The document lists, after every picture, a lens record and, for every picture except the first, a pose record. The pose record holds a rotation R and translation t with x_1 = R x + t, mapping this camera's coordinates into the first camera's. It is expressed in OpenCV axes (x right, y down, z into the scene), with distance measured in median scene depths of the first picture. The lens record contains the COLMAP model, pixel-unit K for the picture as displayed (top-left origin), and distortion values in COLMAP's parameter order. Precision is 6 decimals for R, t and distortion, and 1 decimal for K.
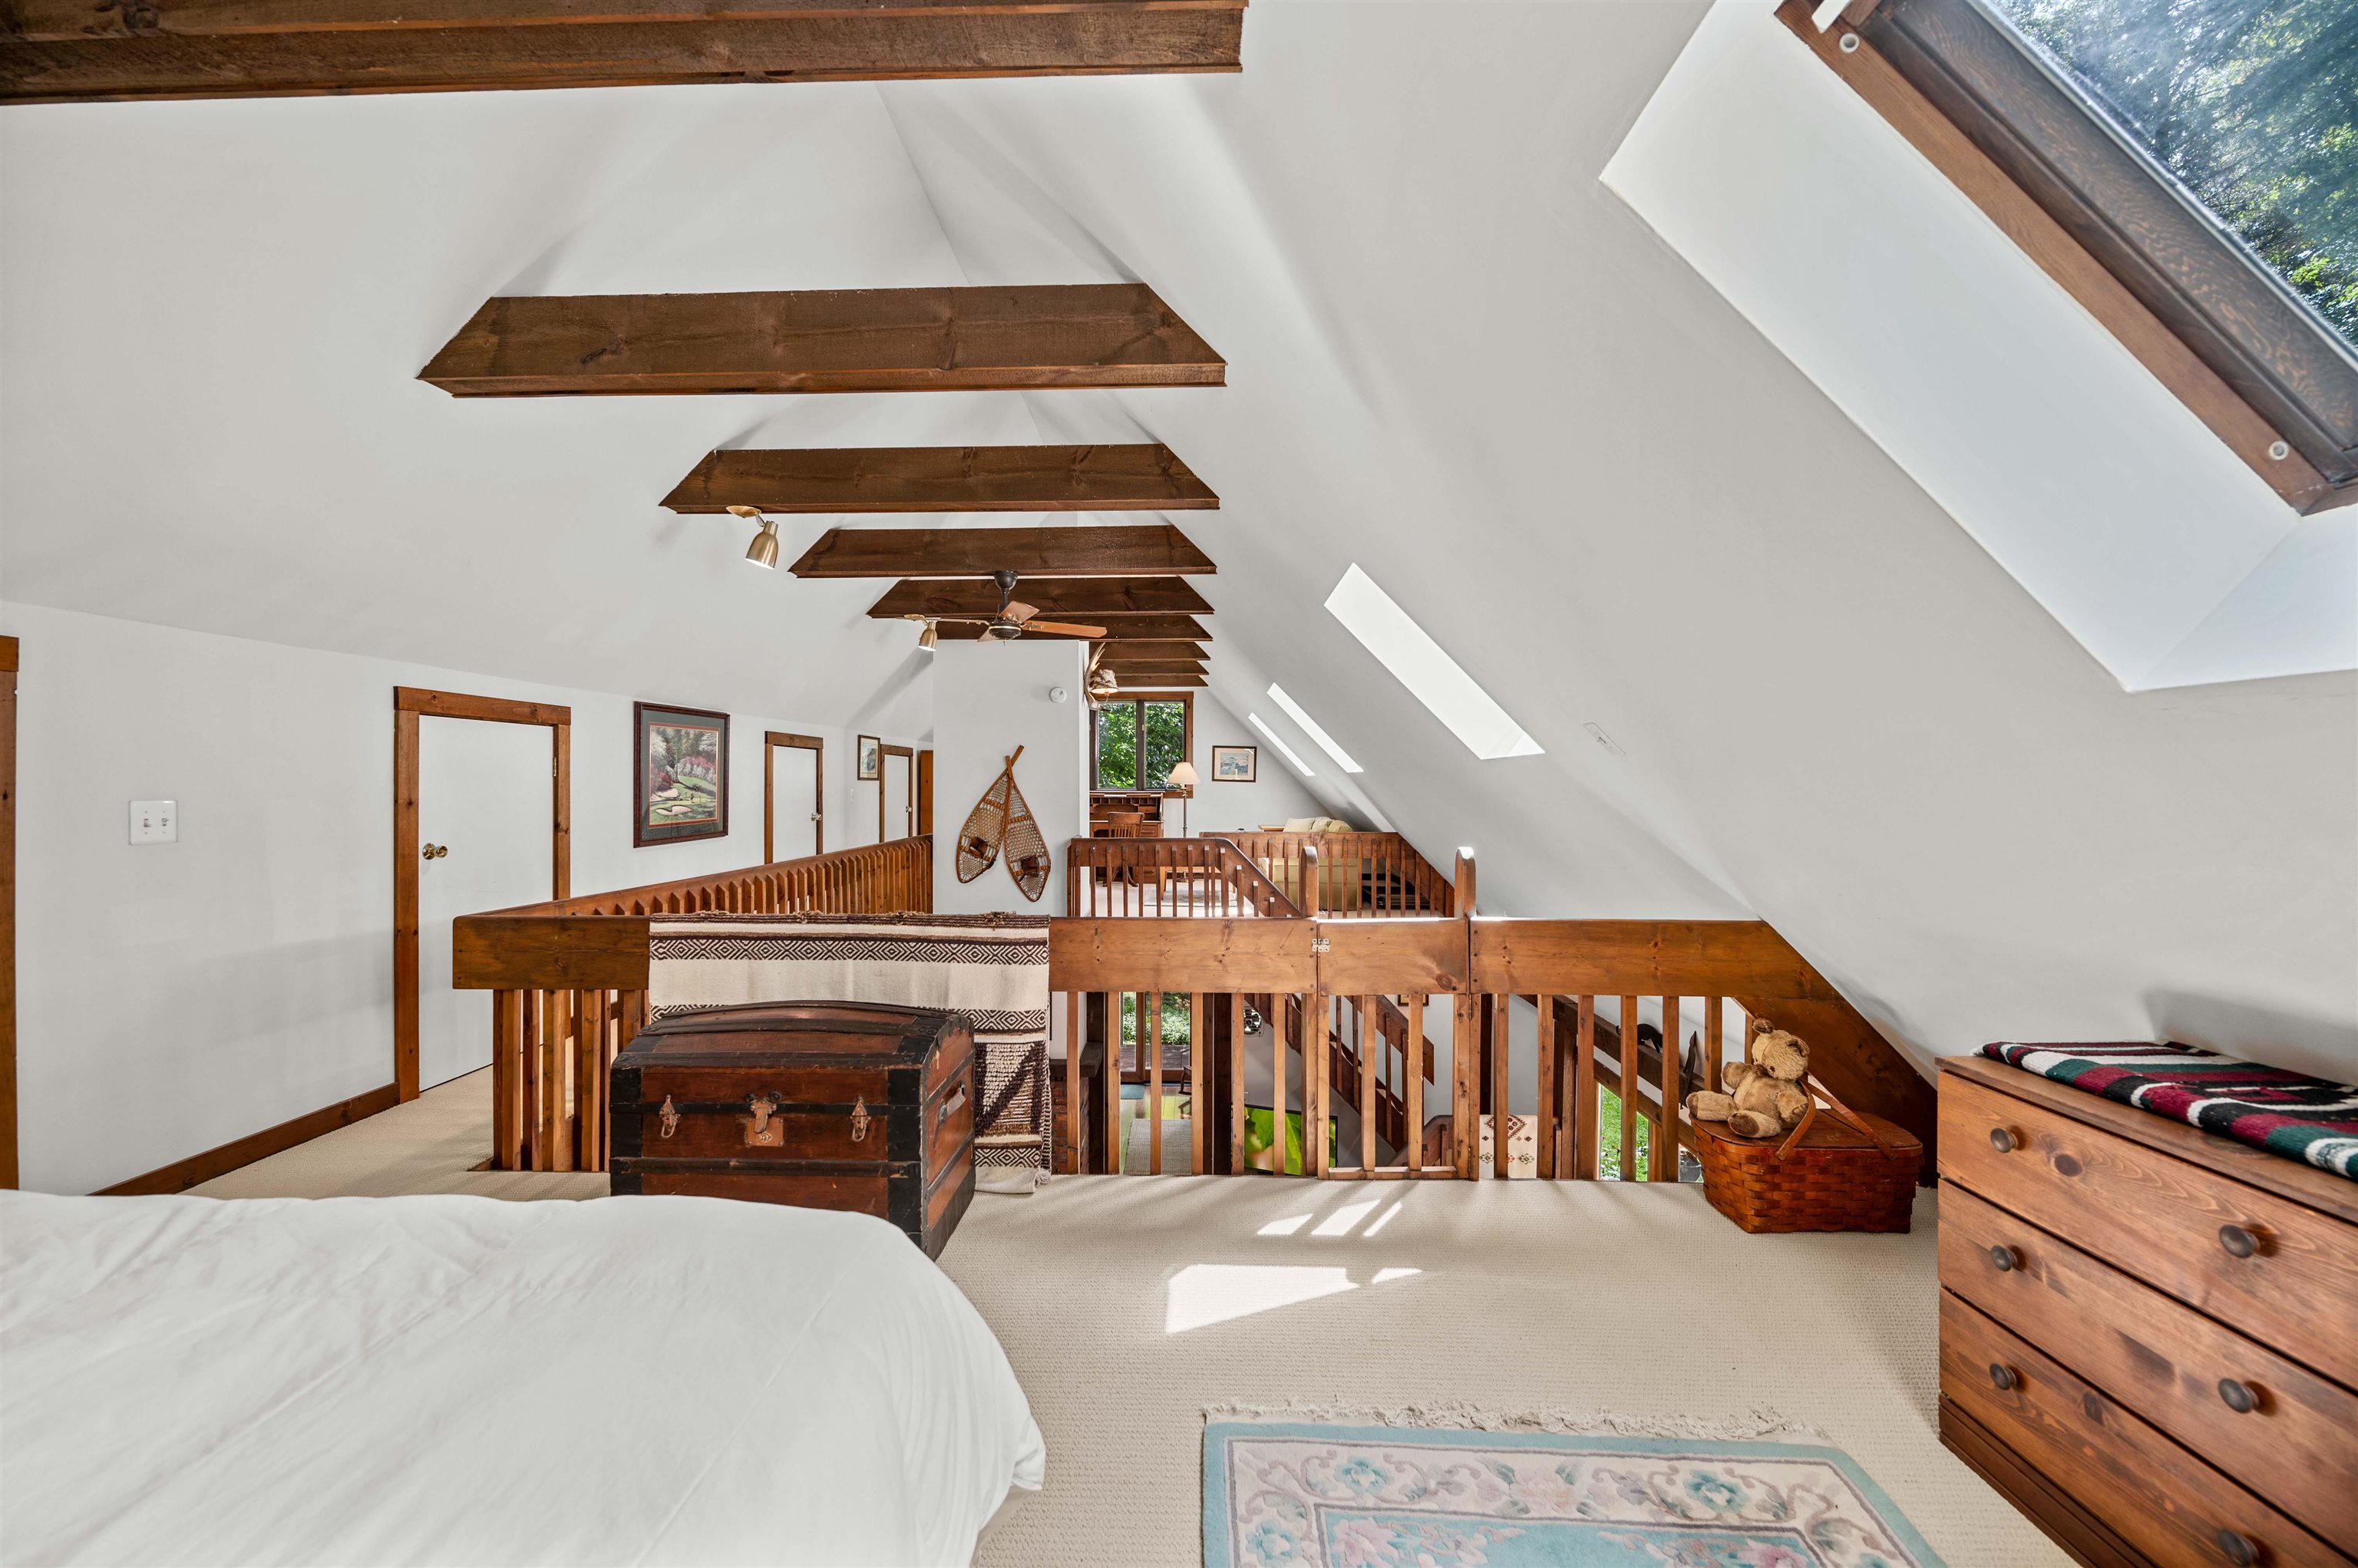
lens RADIAL K [[931.3, 0, 1173.5], [0, 931.3, 783.4], [0, 0, 1]] dist [0.000030, 0.000033]
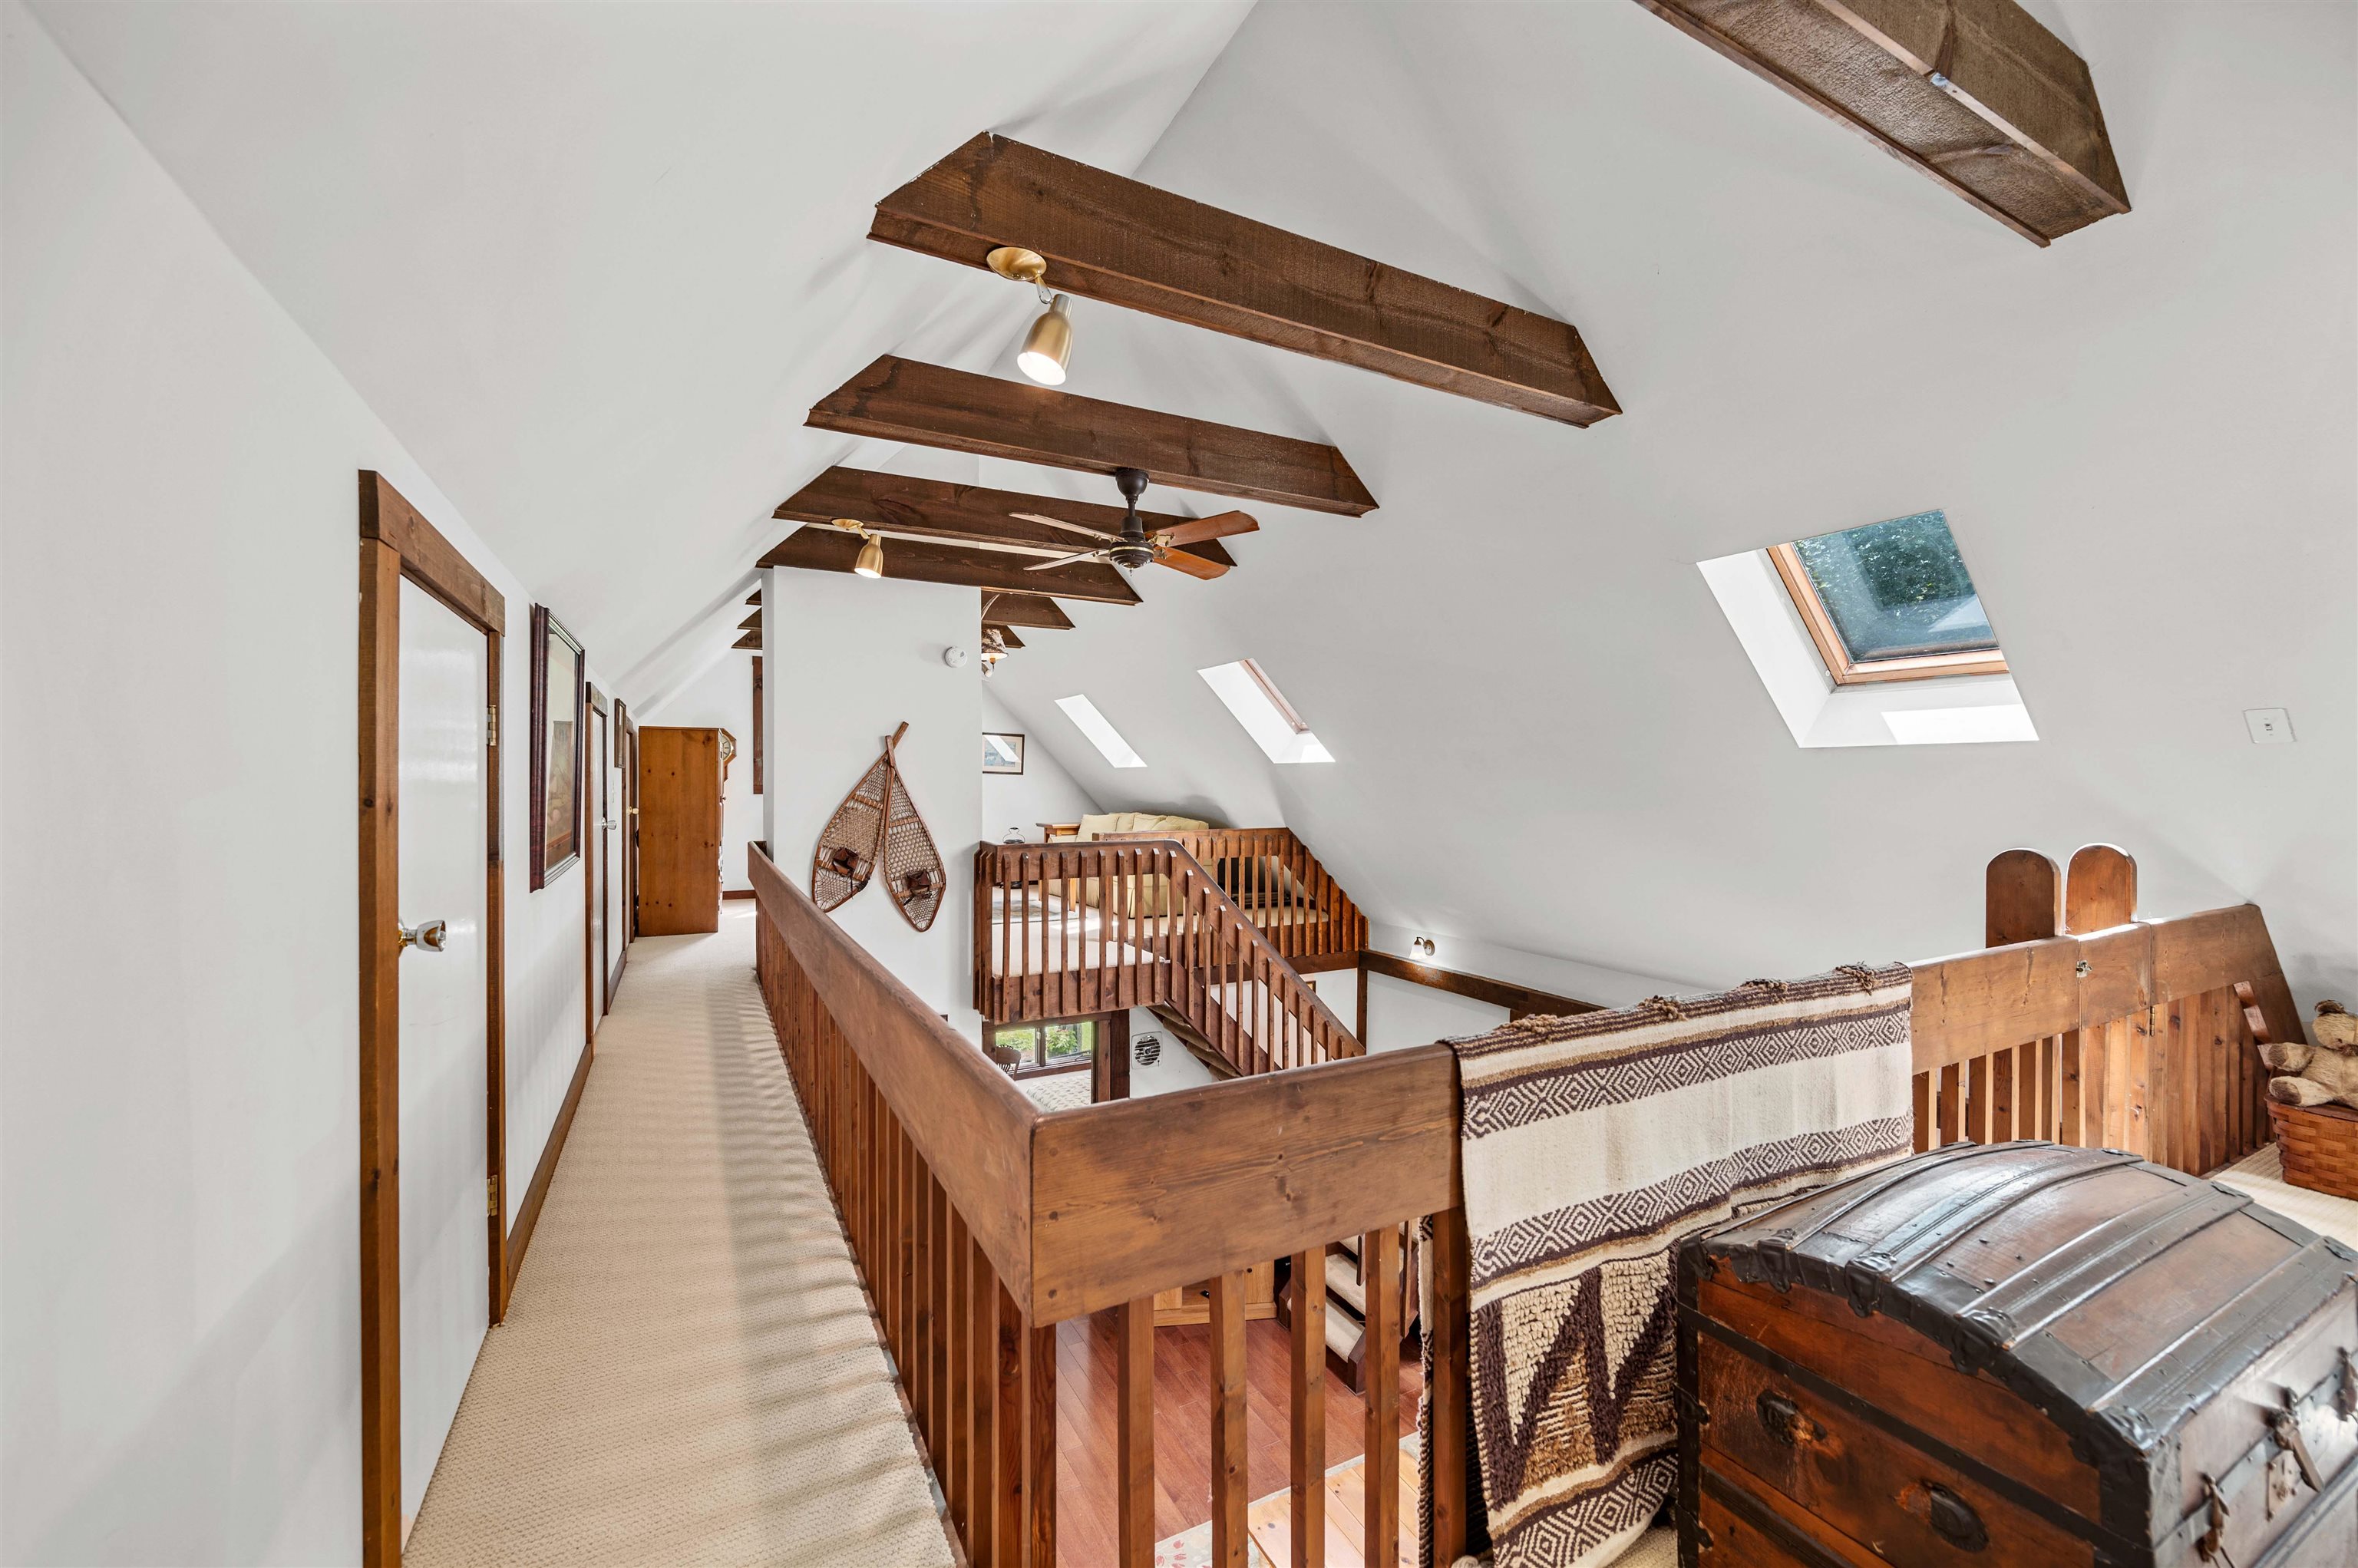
lens RADIAL K [[926.8, 0, 1176.9], [0, 926.8, 784.6], [0, 0, 1]] dist [0.017014, 0.000007]
pose [[0.867648, -0.001018, 0.497178, -0.363723], [-0.002494, 0.999976, 0.006399, 0.003905], [-0.497172, -0.006792, 0.867625, 0.266954]]
